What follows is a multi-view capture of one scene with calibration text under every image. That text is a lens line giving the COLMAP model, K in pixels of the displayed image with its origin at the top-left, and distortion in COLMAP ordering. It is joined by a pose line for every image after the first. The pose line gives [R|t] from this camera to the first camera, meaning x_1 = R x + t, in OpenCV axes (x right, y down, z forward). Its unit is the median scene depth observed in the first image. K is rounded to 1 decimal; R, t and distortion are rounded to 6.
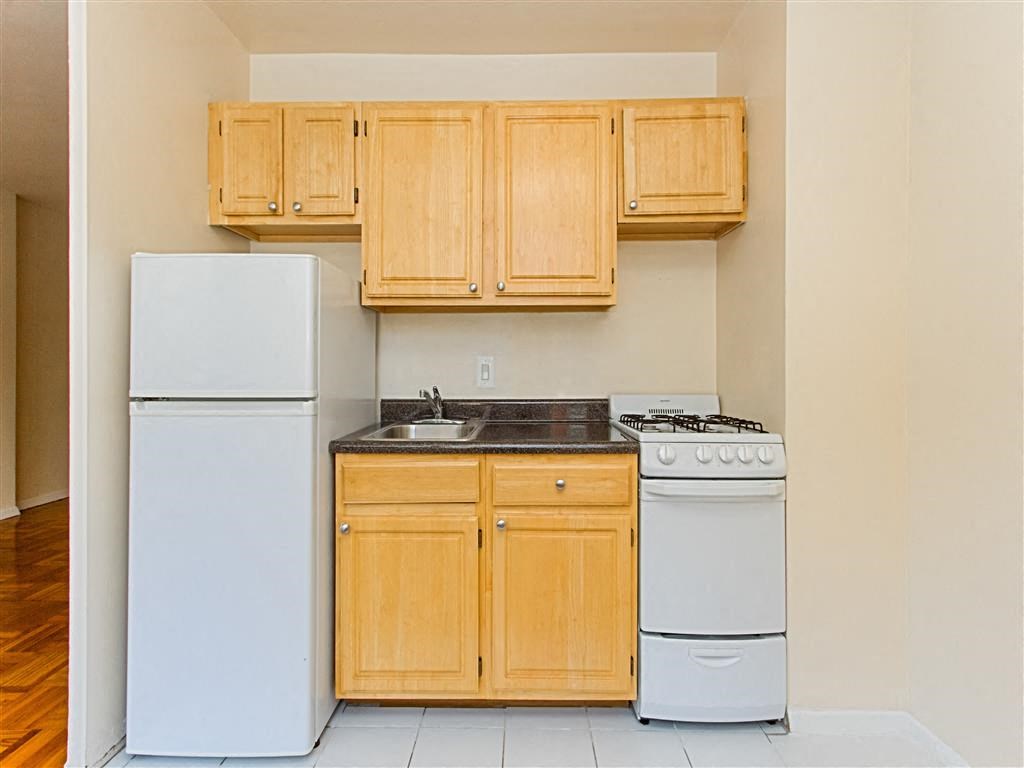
lens RADIAL K [[477.6, 0, 517.0], [0, 477.6, 365.3], [0, 0, 1]] dist [-0.002747, 0.000301]
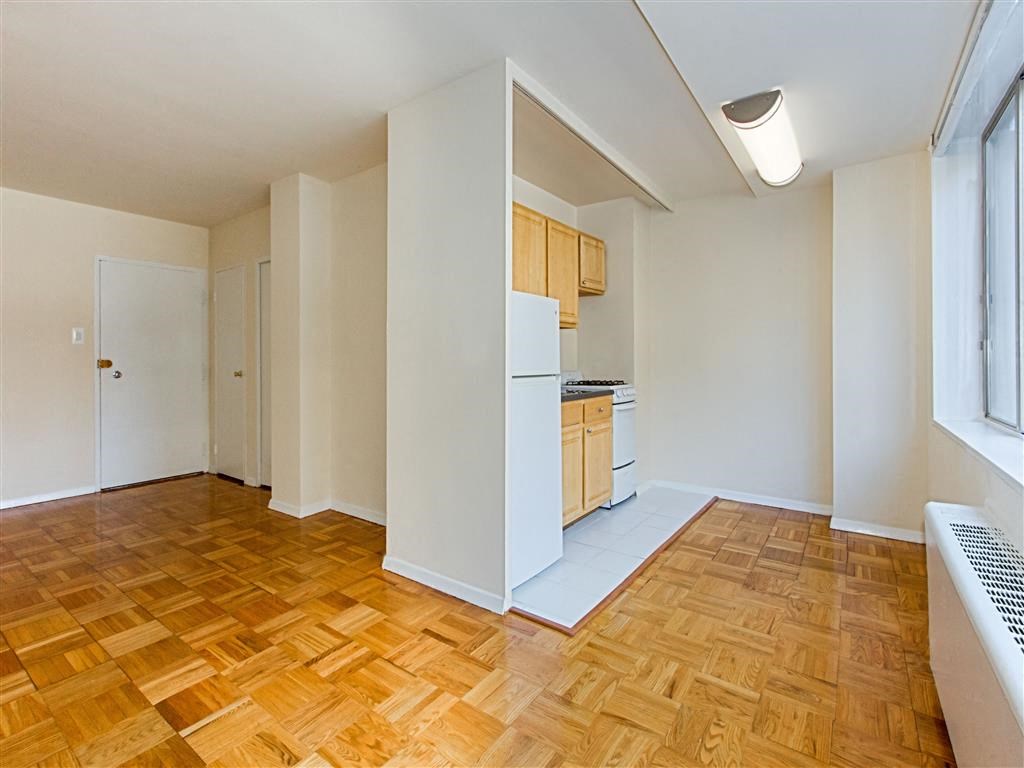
lens RADIAL K [[477.6, 0, 517.0], [0, 477.6, 365.3], [0, 0, 1]] dist [-0.002747, 0.000301]
pose [[0.577518, -0.011432, 0.816298, -1.653630], [0.000139, 0.999903, 0.013905, 0.001939], [-0.816378, -0.007917, 0.577463, 0.014051]]
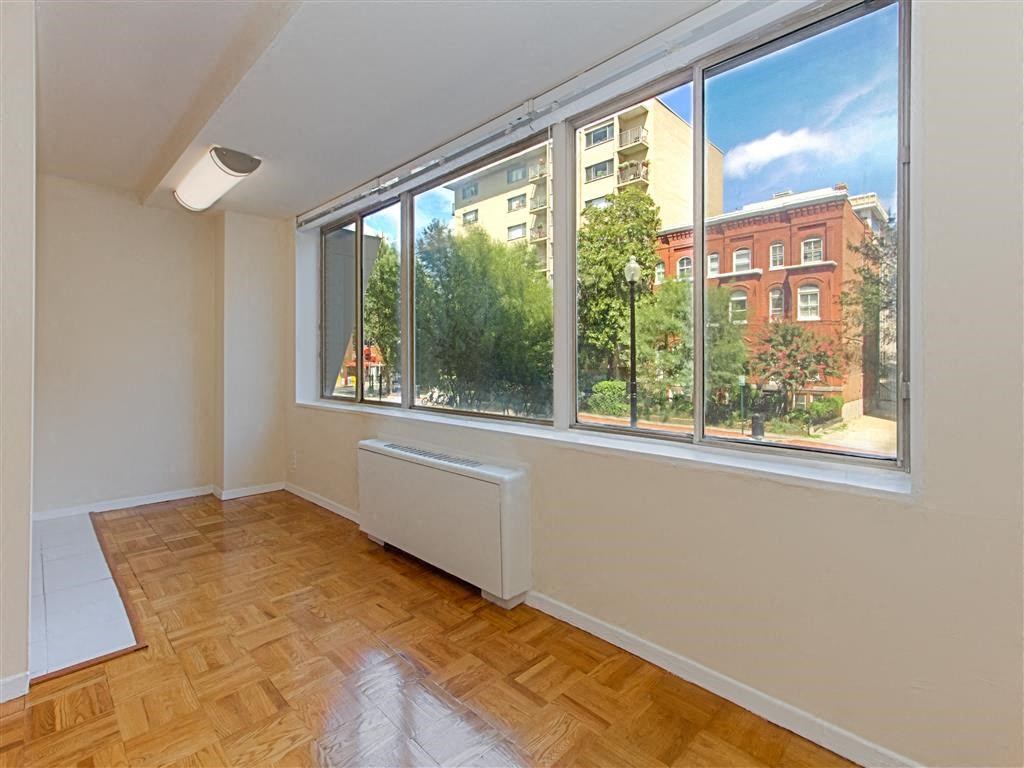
lens RADIAL K [[482.8, 0, 512.2], [0, 482.8, 356.1], [0, 0, 1]] dist [0.001342, 0.000276]
pose [[-0.717138, 0.009591, 0.696865, -2.033259], [-0.002280, 0.999868, -0.016108, 0.007941], [-0.696928, -0.013140, -0.717021, 0.761161]]
